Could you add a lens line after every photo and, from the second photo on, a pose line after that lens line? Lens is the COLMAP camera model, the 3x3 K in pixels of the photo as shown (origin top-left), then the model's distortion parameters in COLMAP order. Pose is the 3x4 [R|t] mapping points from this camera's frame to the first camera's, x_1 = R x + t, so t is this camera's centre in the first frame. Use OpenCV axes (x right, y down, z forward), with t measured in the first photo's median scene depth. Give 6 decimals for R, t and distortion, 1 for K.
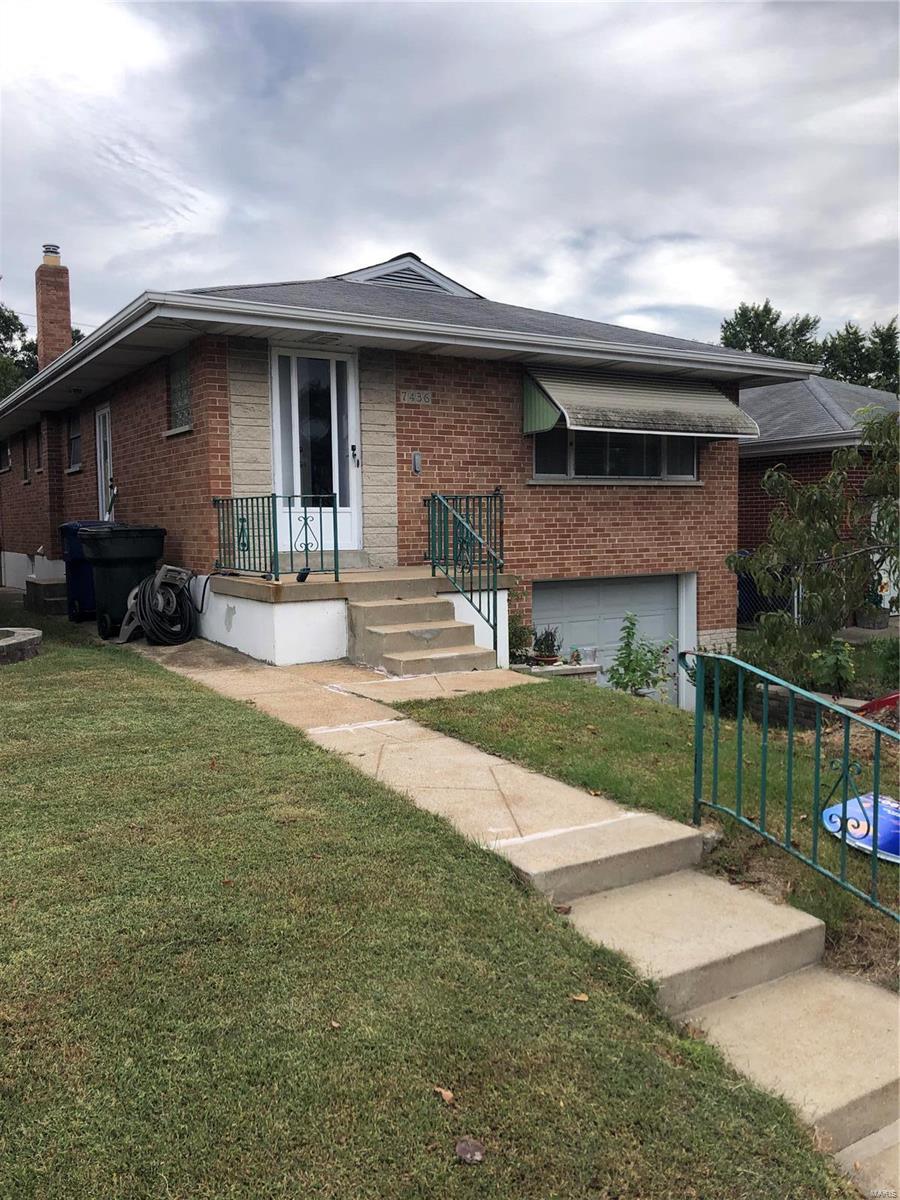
lens RADIAL K [[992.3, 0, 454.8], [0, 992.3, 590.9], [0, 0, 1]] dist [0.033966, -0.009547]
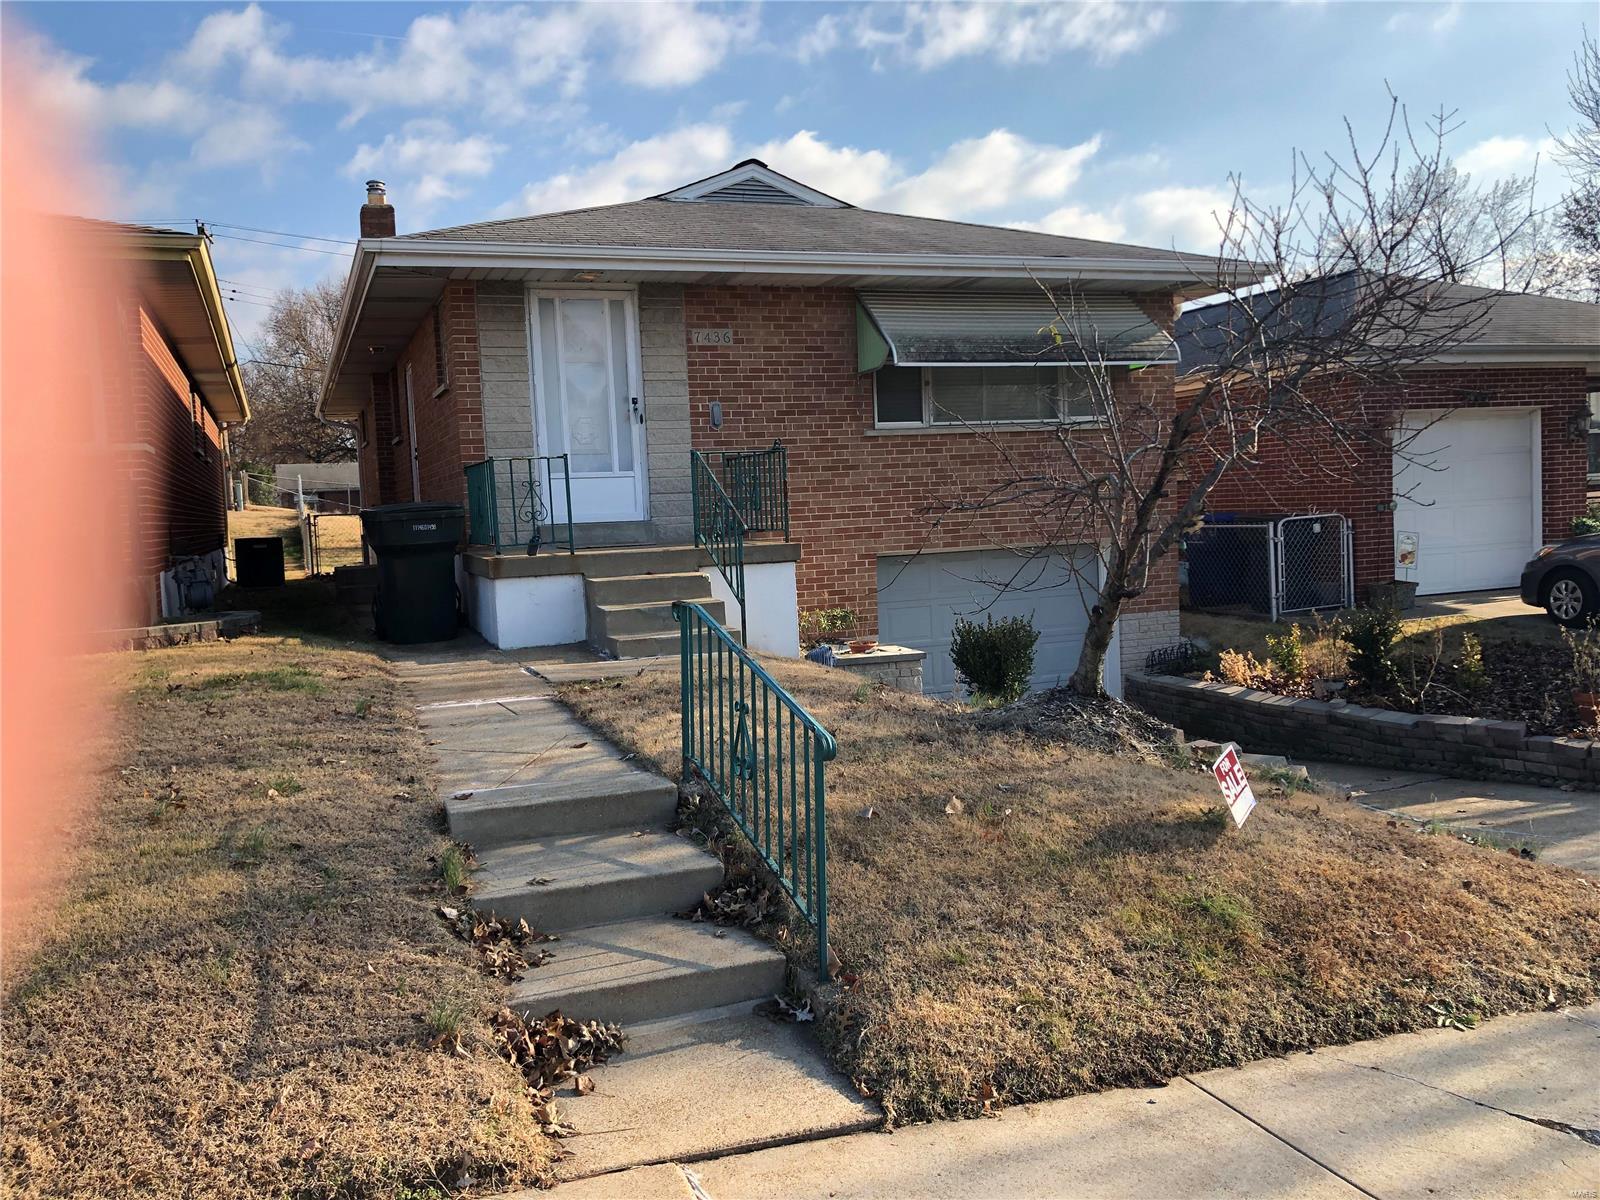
lens RADIAL K [[1323.0, 0, 790.3], [0, 1323.0, 612.2], [0, 0, 1]] dist [0.033966, -0.009547]
pose [[0.979933, -0.013741, -0.198852, 0.240781], [0.017194, 0.999730, 0.015647, 0.021145], [0.198584, -0.018752, 0.979905, -0.089279]]
